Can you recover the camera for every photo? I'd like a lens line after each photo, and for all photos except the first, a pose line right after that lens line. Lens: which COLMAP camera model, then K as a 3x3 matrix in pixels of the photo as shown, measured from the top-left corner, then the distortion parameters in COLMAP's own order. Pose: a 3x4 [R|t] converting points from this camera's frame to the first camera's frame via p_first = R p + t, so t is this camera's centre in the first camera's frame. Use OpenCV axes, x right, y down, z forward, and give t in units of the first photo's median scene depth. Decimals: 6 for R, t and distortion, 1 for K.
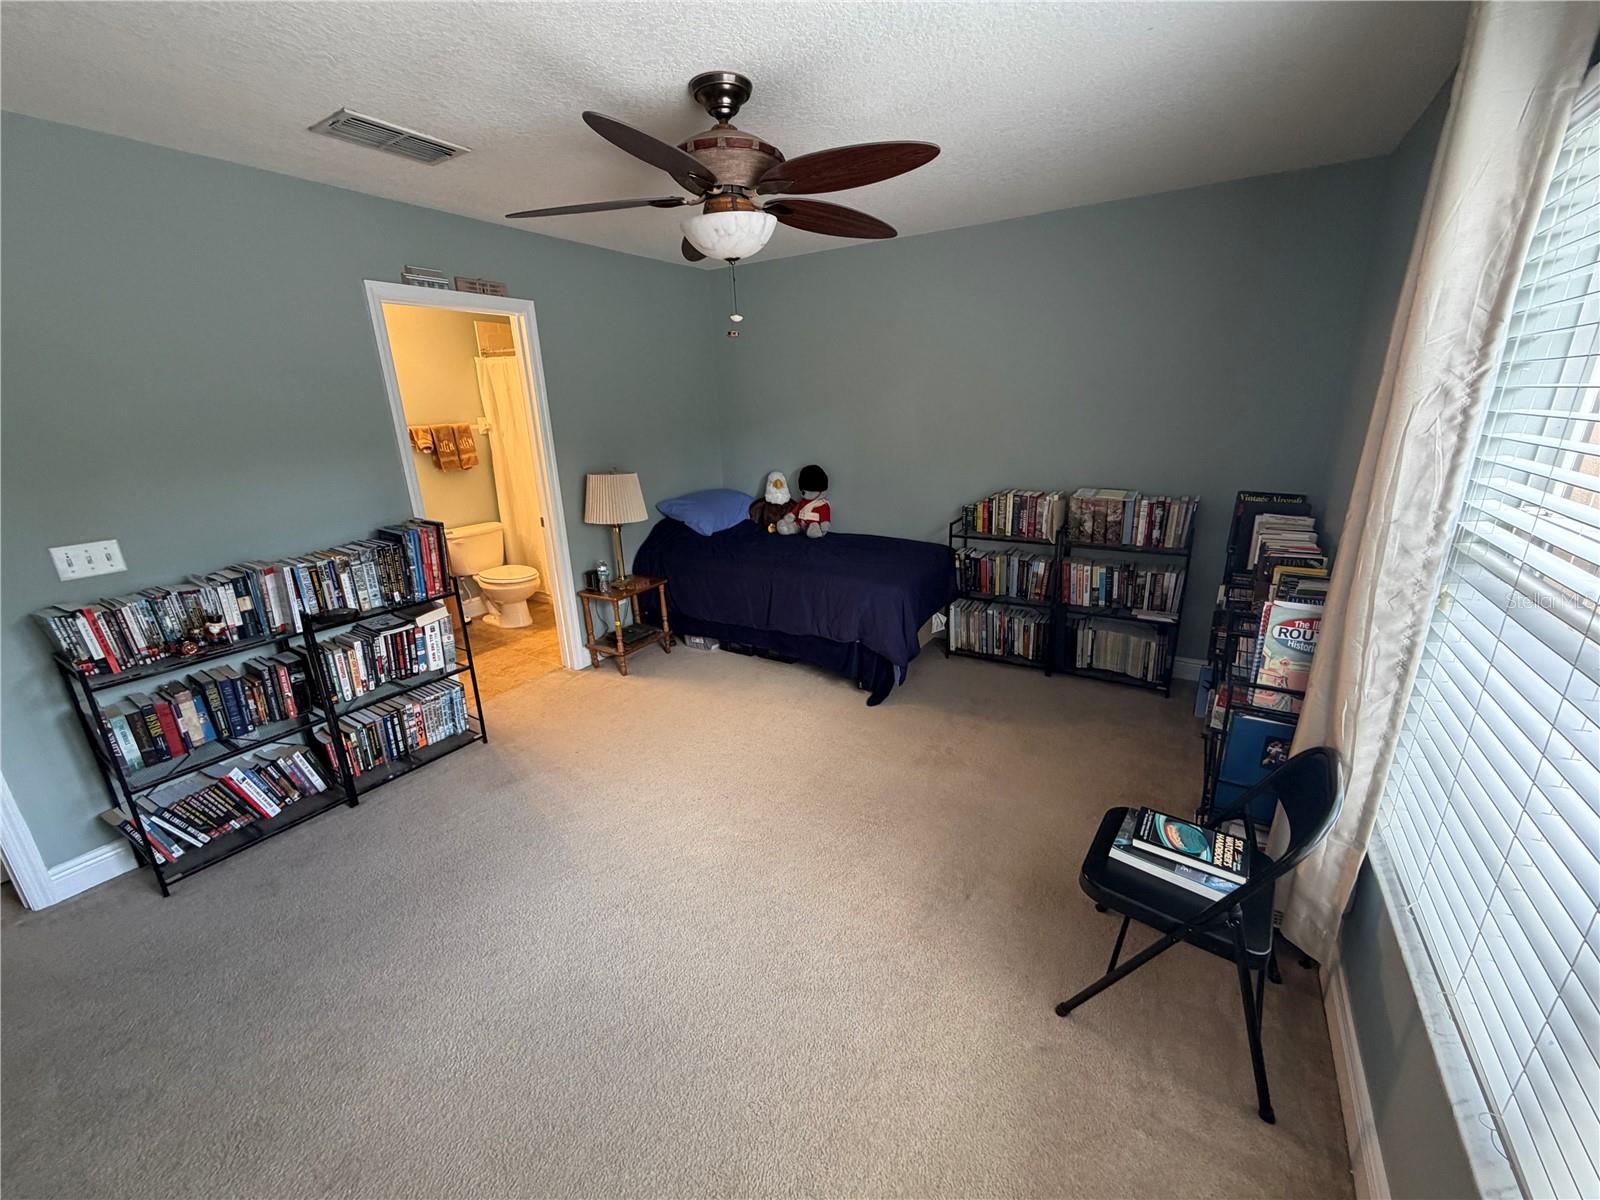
lens RADIAL K [[638.7, 0, 808.7], [0, 638.7, 599.7], [0, 0, 1]] dist [-0.000859, 0.000739]
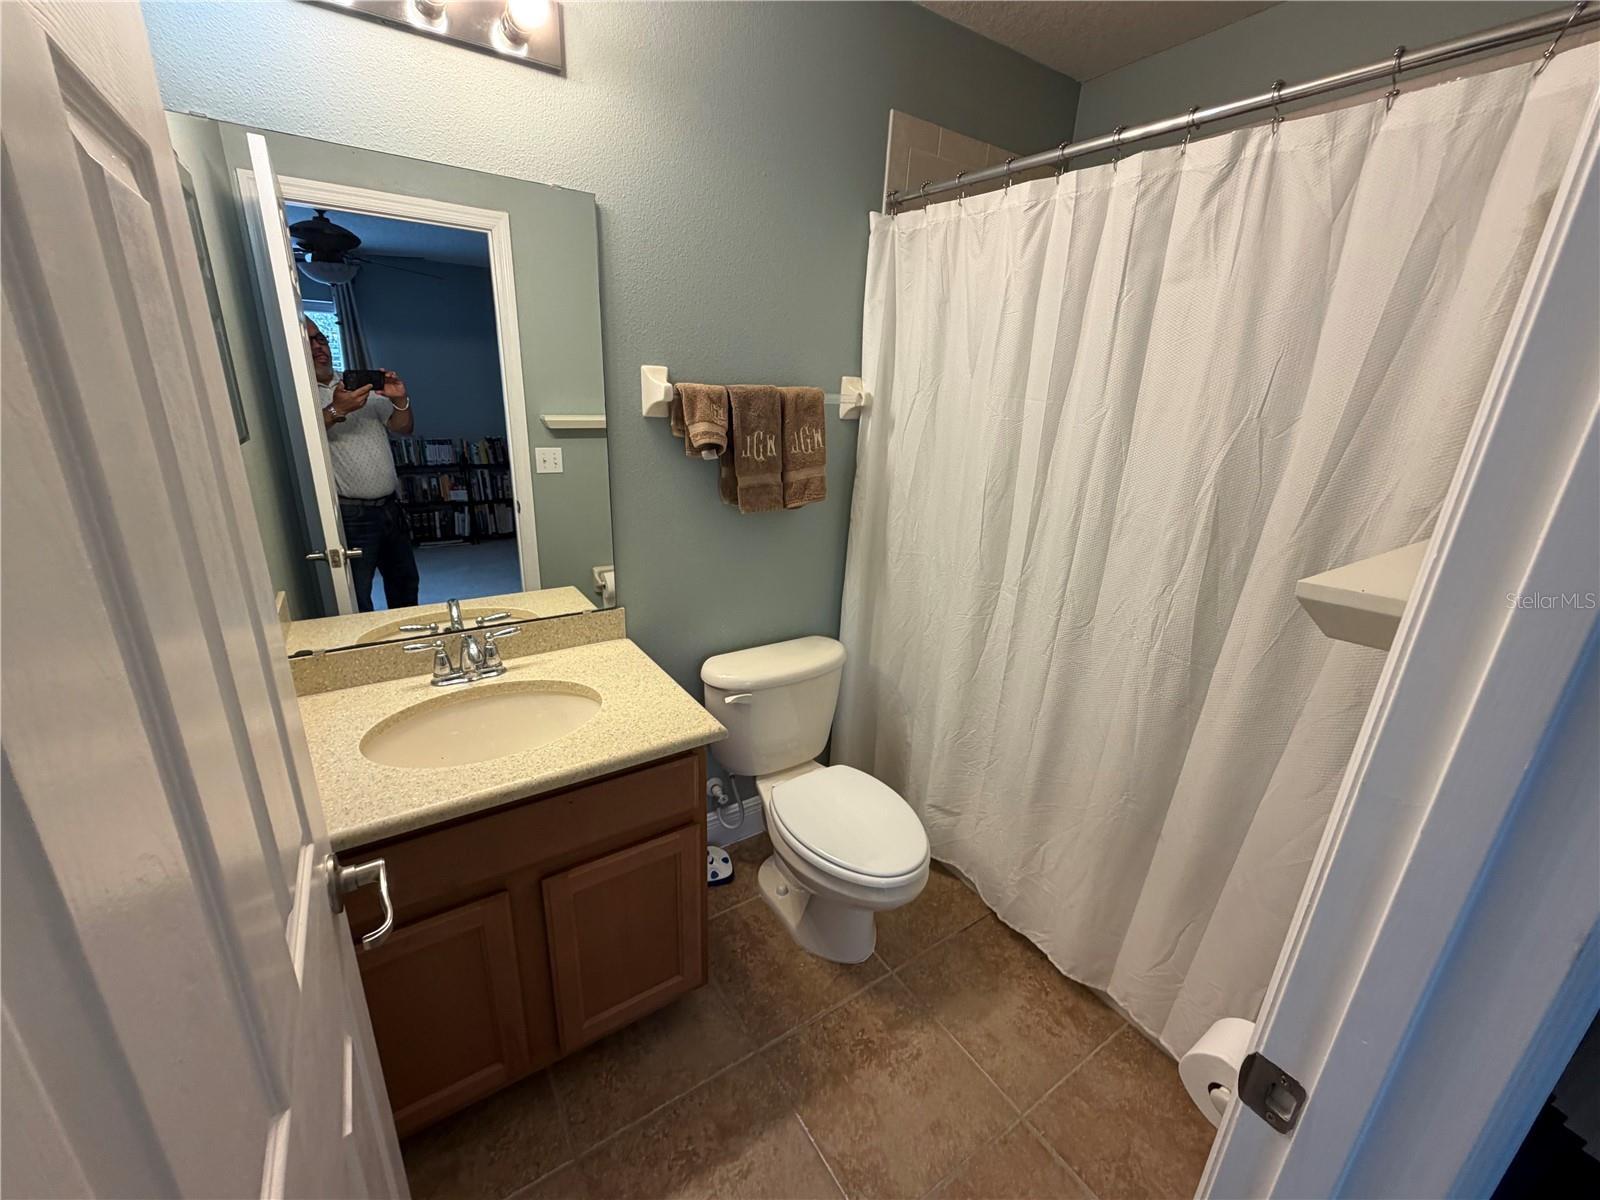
lens RADIAL K [[638.7, 0, 790.8], [0, 638.7, 602.4], [0, 0, 1]] dist [-0.000859, 0.000739]
pose [[0.905583, 0.189649, -0.379412, -0.416375], [-0.186336, 0.981417, 0.045814, -0.181530], [0.381050, 0.029210, 0.924093, 0.708108]]
